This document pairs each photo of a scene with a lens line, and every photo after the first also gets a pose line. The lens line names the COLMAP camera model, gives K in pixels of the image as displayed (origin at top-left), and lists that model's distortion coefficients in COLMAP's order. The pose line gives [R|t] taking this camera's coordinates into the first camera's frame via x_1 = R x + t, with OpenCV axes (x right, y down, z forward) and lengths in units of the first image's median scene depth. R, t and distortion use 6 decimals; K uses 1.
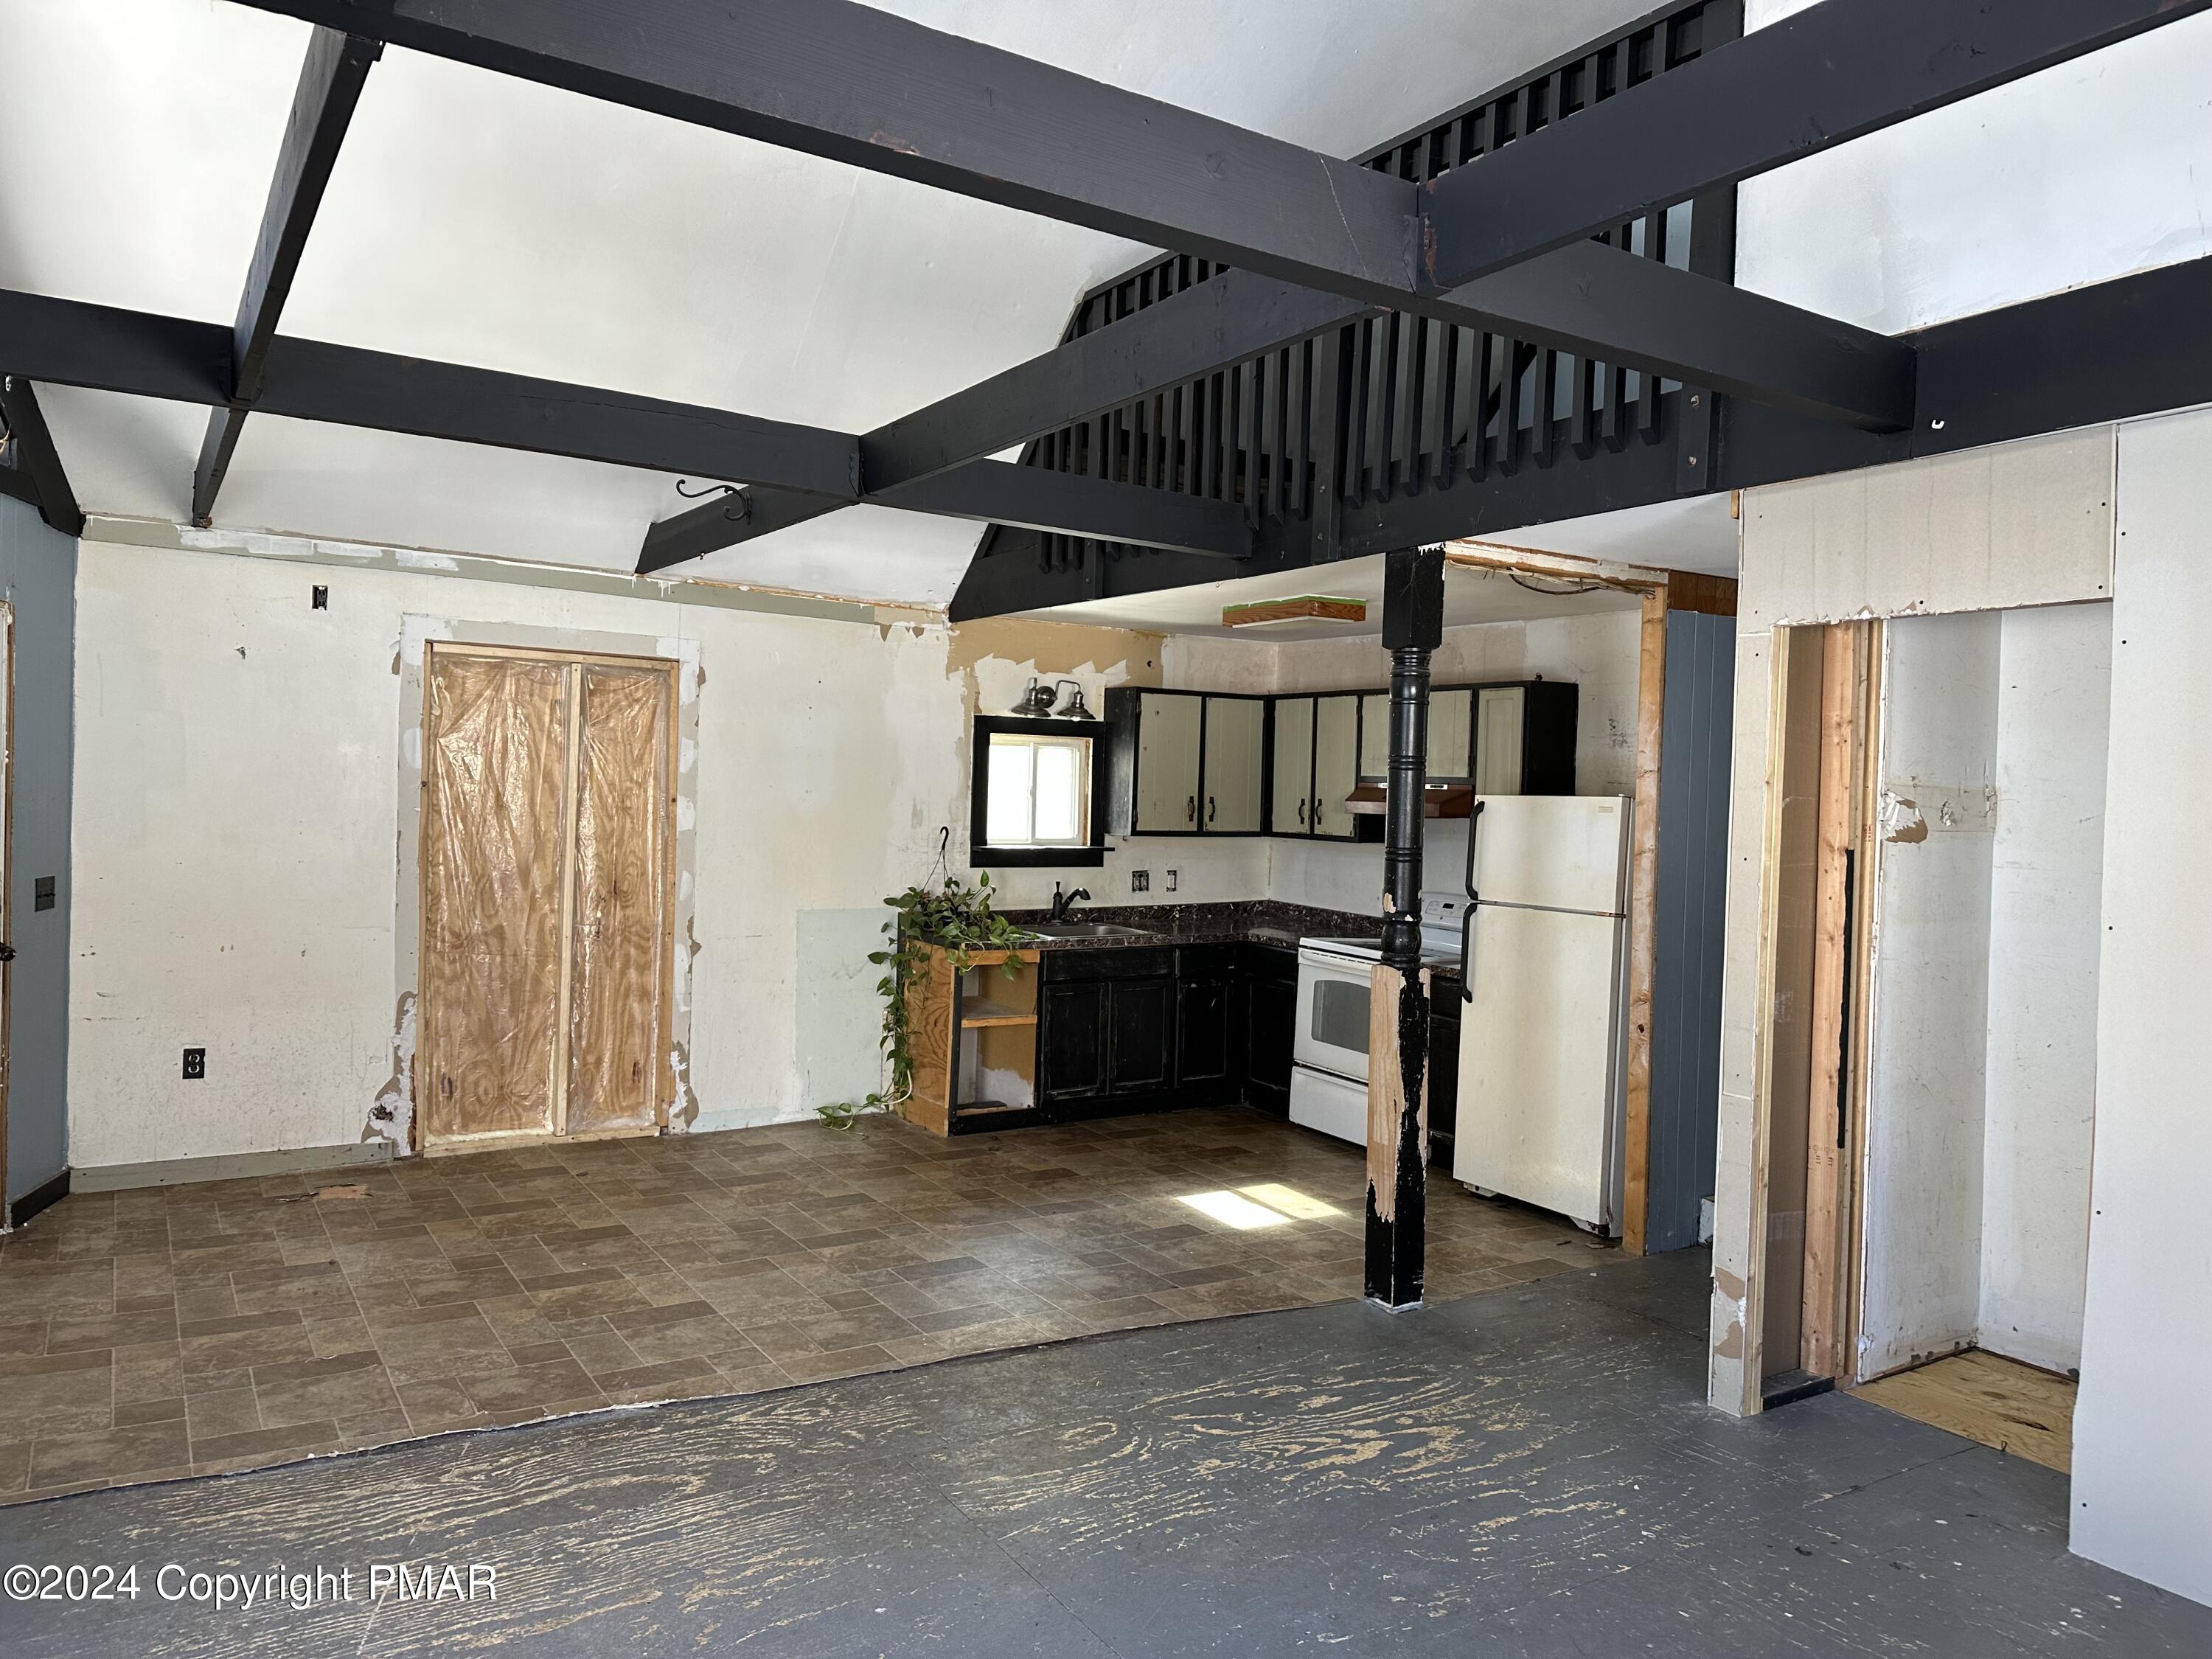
lens RADIAL K [[1534.9, 0, 1119.6], [0, 1534.9, 819.6], [0, 0, 1]] dist [0.065703, -0.083902]
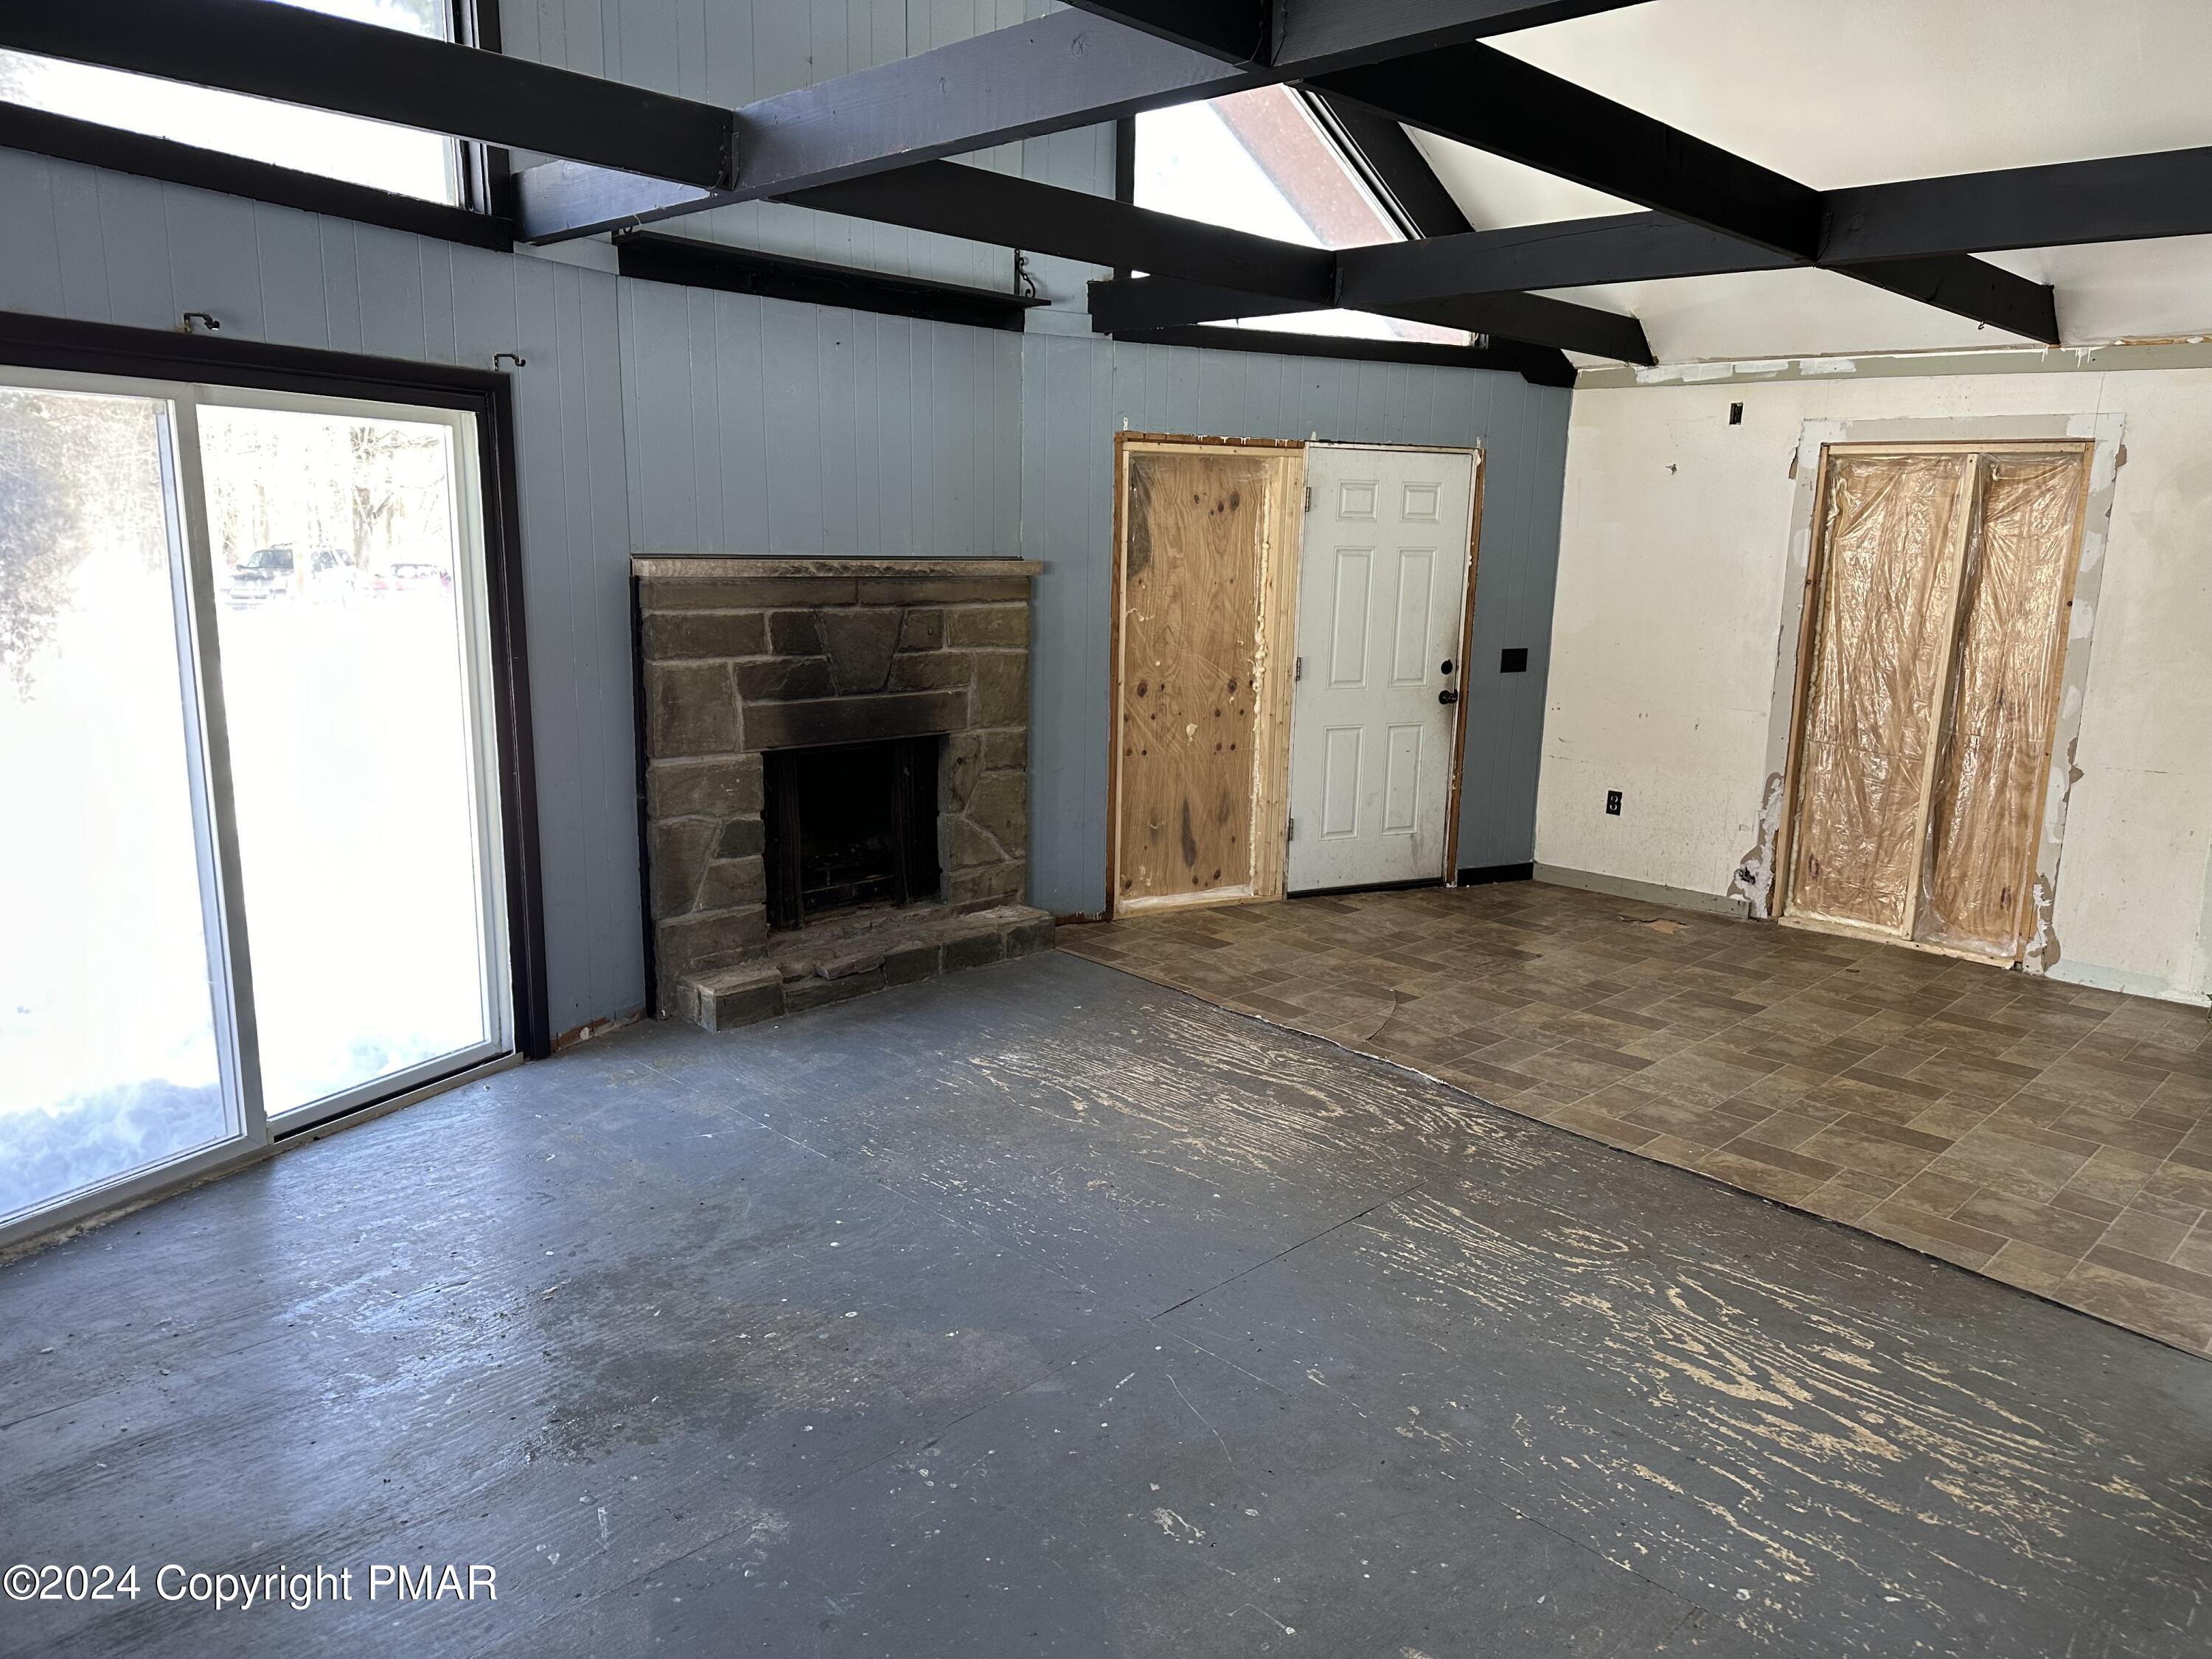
lens RADIAL K [[1535.4, 0, 1100.0], [0, 1535.4, 844.3], [0, 0, 1]] dist [0.078231, -0.123874]
pose [[0.218568, 0.171792, -0.960581, 0.621064], [-0.034804, 0.985127, 0.168263, -0.009866], [0.975201, -0.003345, 0.221296, 0.351062]]
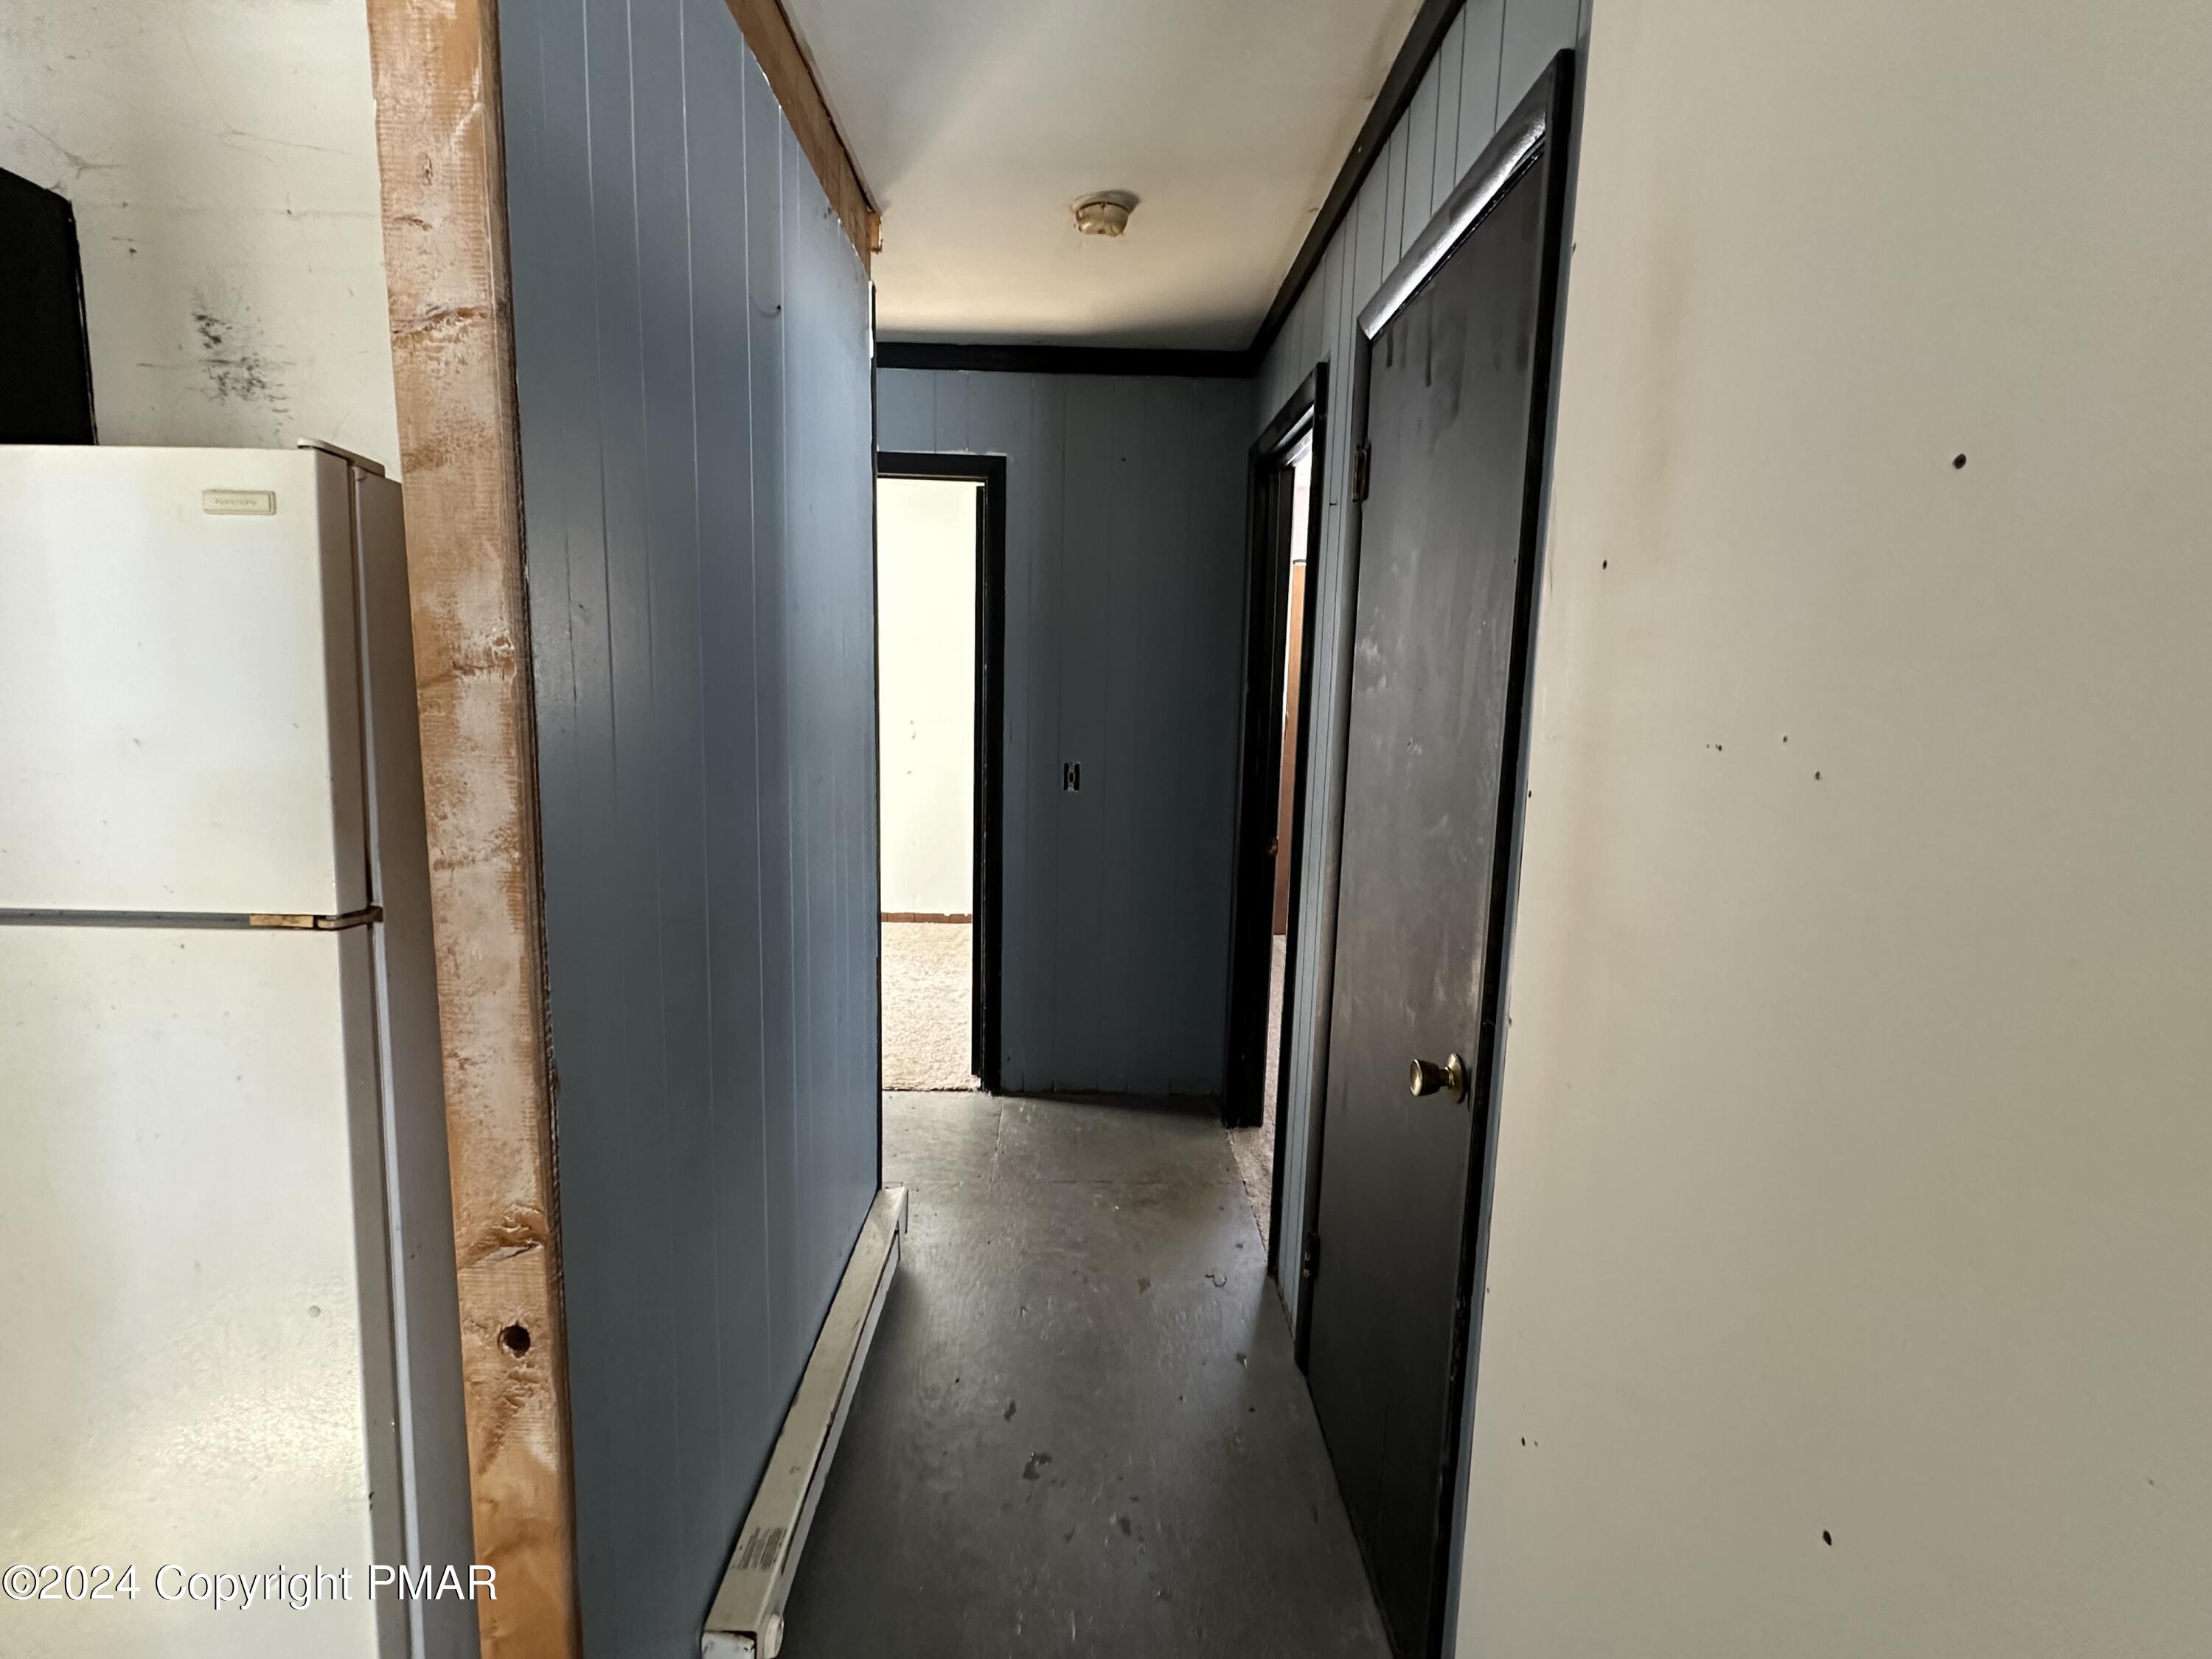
lens RADIAL K [[1040.0, 0, 1106.0], [0, 1040.0, 829.5], [0, 0, 1]] dist [-0.002464, -0.000238]
pose [[0.526386, -0.137258, 0.839094, 0.273801], [0.006834, 0.987535, 0.157253, 0.021914], [-0.850218, -0.077042, 0.520762, 0.895994]]
